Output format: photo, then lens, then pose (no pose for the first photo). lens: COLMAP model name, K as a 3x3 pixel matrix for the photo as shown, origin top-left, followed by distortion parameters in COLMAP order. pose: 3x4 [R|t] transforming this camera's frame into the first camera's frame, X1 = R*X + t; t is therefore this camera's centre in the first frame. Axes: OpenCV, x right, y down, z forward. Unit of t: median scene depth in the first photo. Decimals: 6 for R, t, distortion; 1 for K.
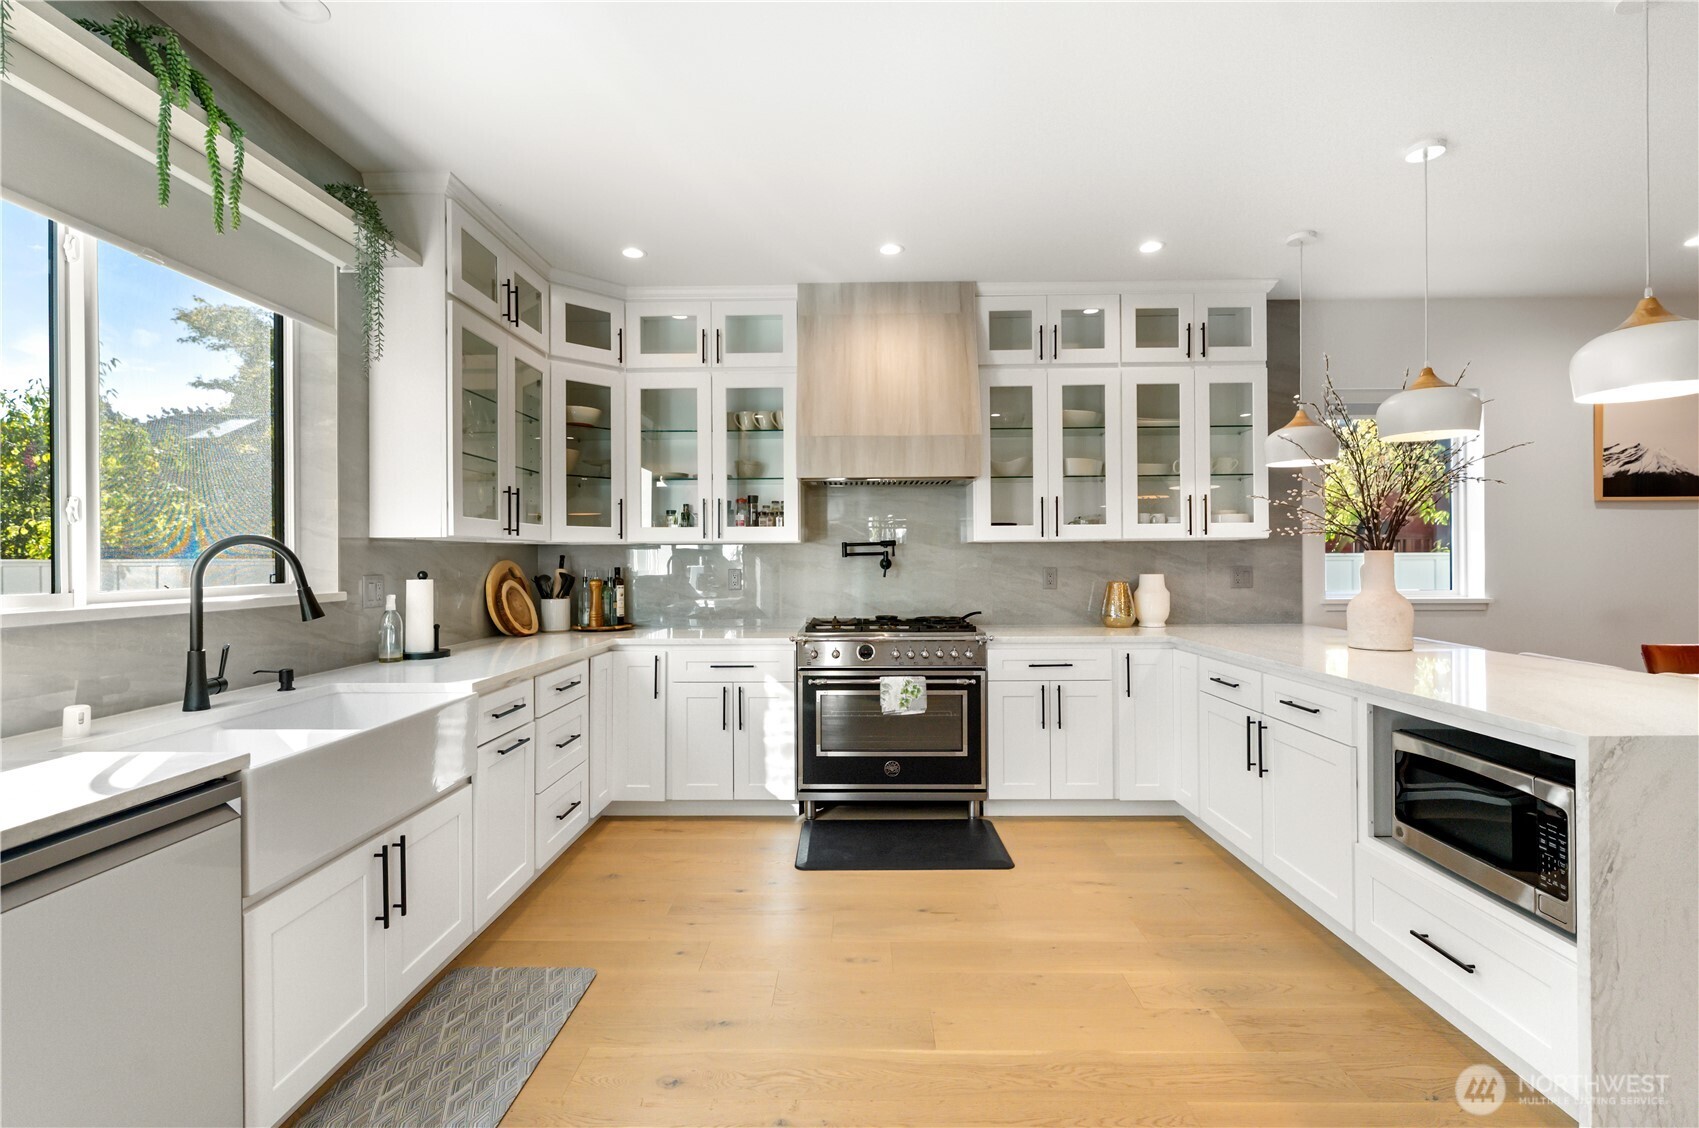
lens RADIAL K [[778.2, 0, 805.5], [0, 778.2, 556.6], [0, 0, 1]] dist [-0.002898, 0.001066]
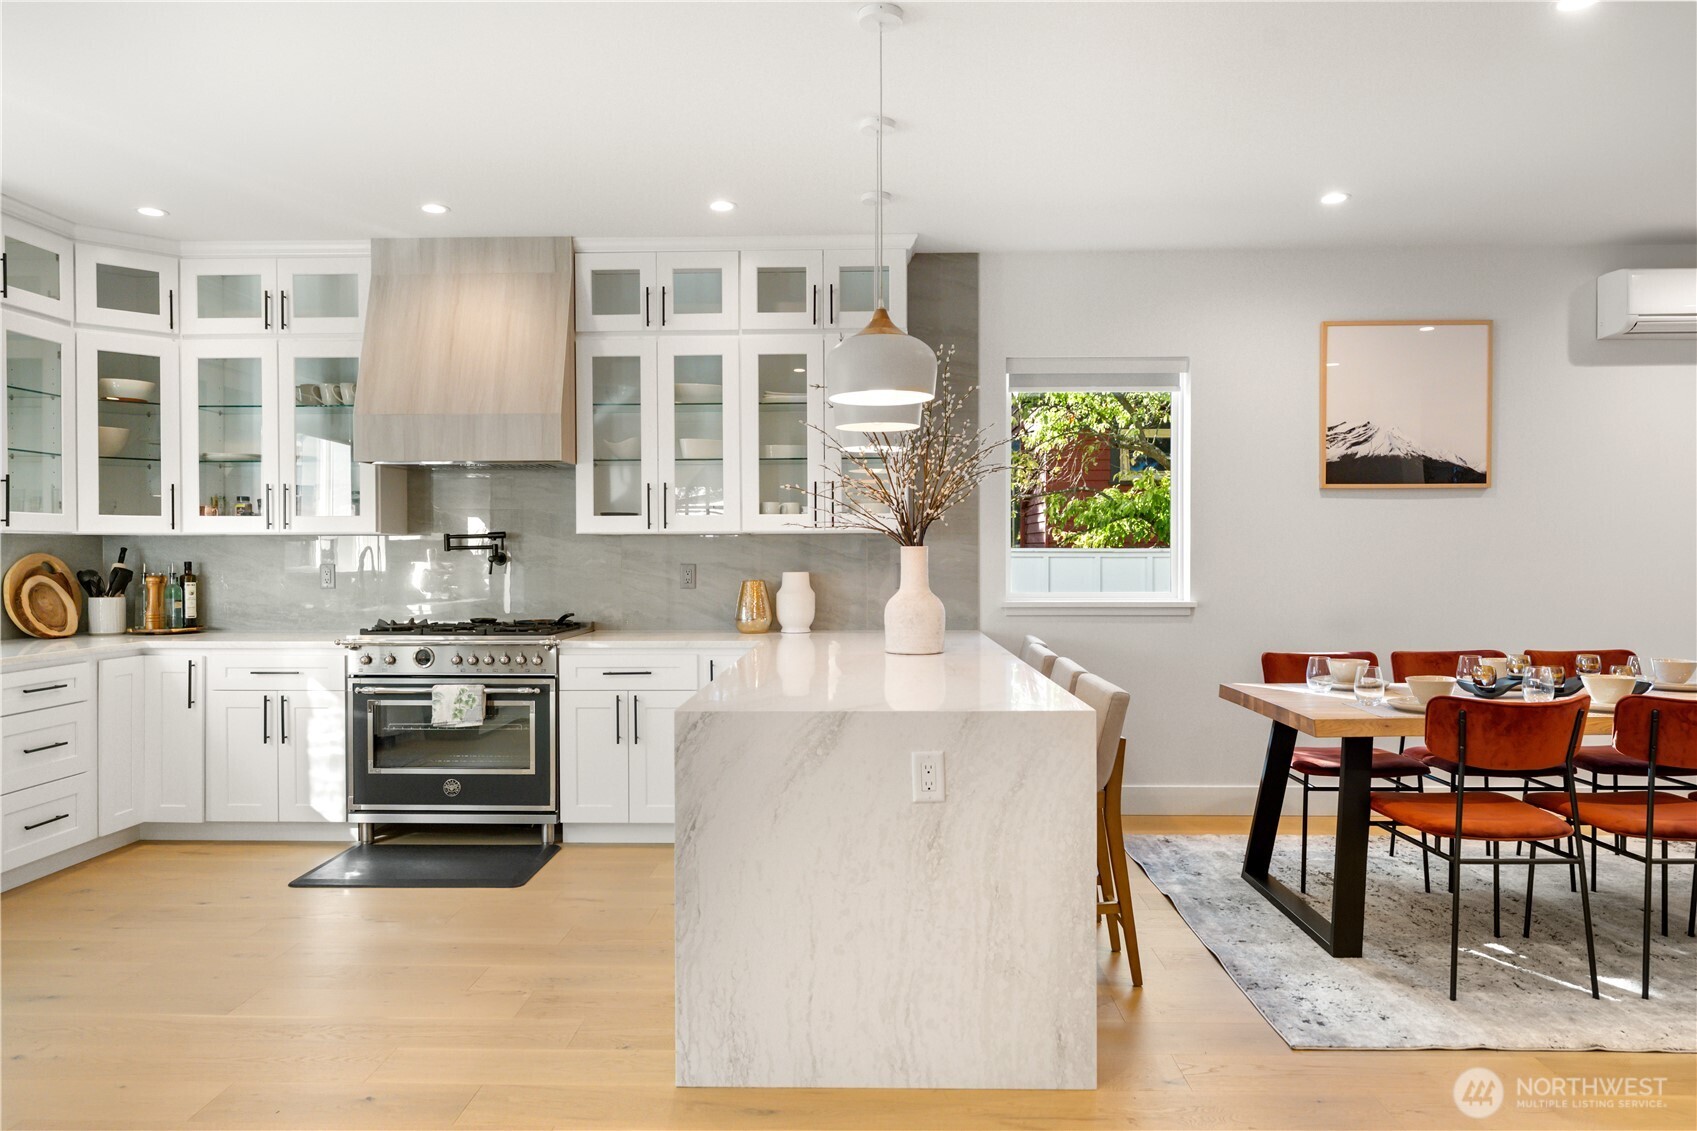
lens RADIAL K [[1160.6, 0, 876.1], [0, 1160.6, 566.1], [0, 0, 1]] dist [0.002579, 0.002566]
pose [[0.999864, 0.003916, -0.016009, 0.619248], [-0.003680, 0.999885, 0.014713, -0.003797], [0.016065, -0.014652, 0.999764, -0.324883]]
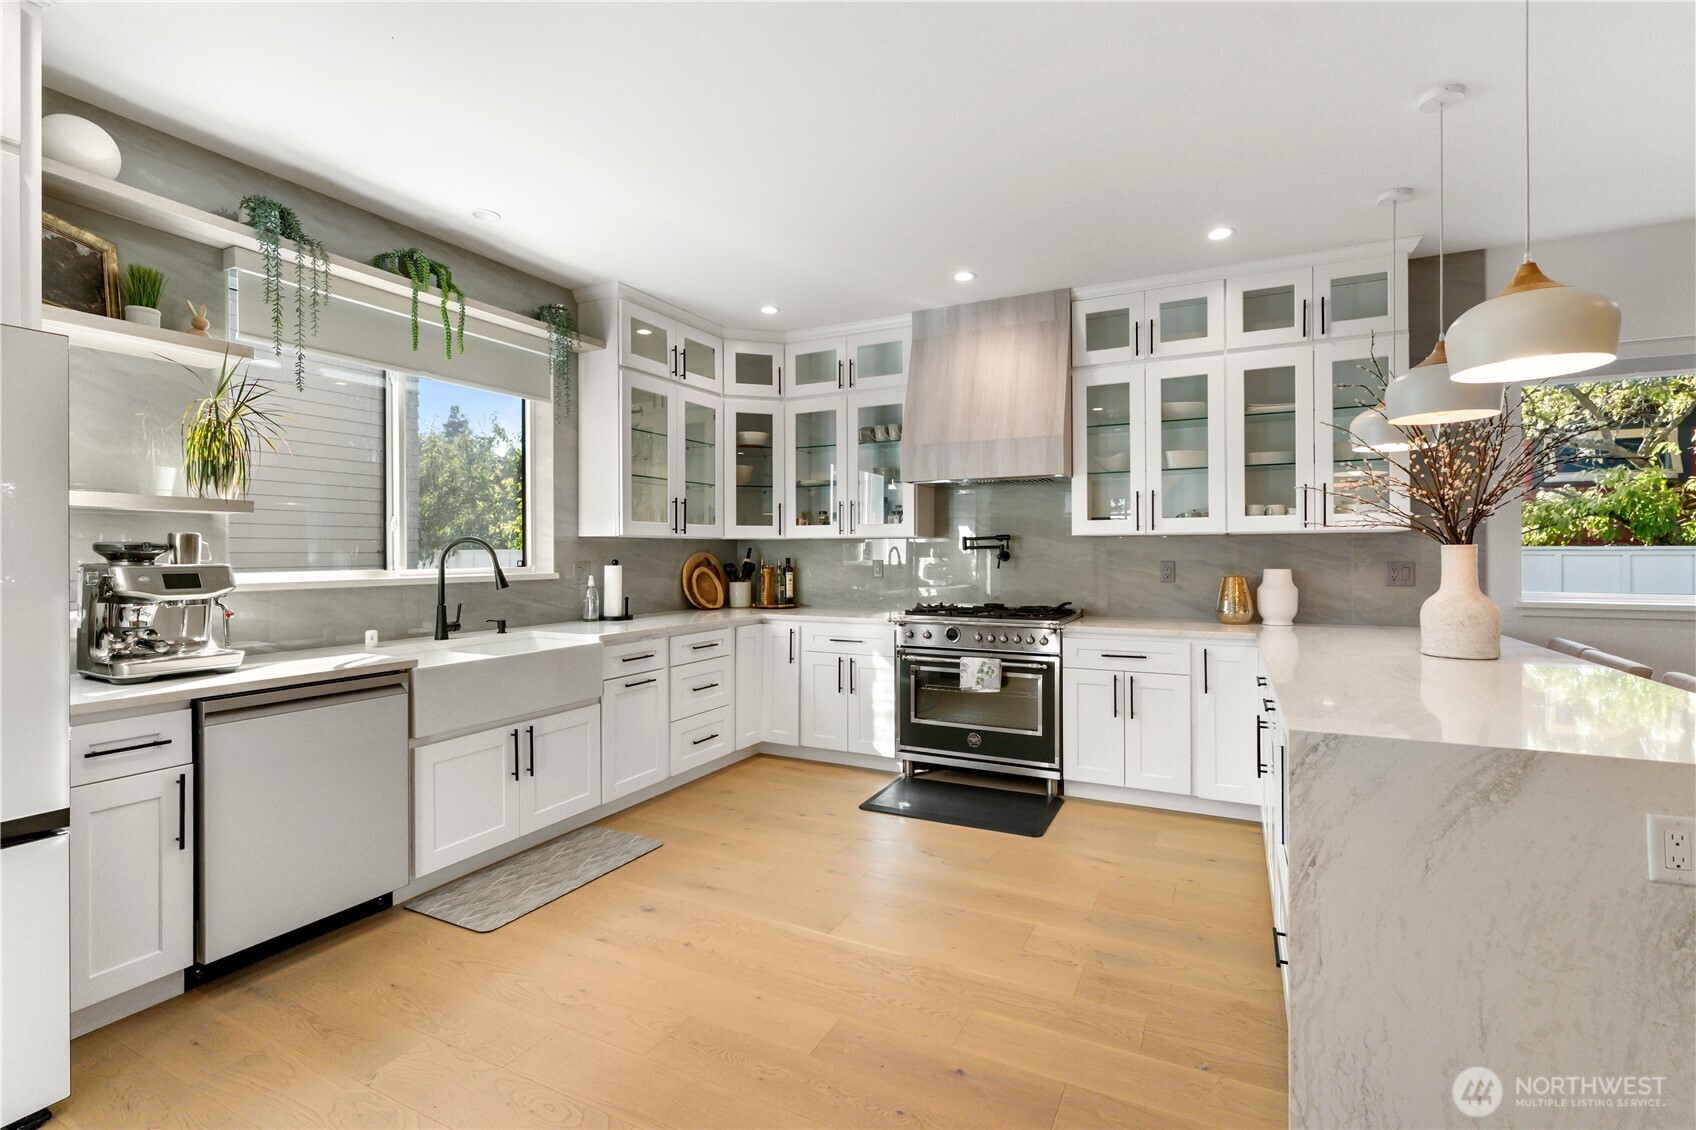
lens RADIAL K [[776.8, 0, 845.1], [0, 776.8, 550.6], [0, 0, 1]] dist [-0.002898, 0.001066]
pose [[0.897698, 0.002639, -0.440603, 0.434336], [-0.000753, 0.999990, 0.004456, -0.003877], [0.440610, -0.003668, 0.897691, -0.080175]]
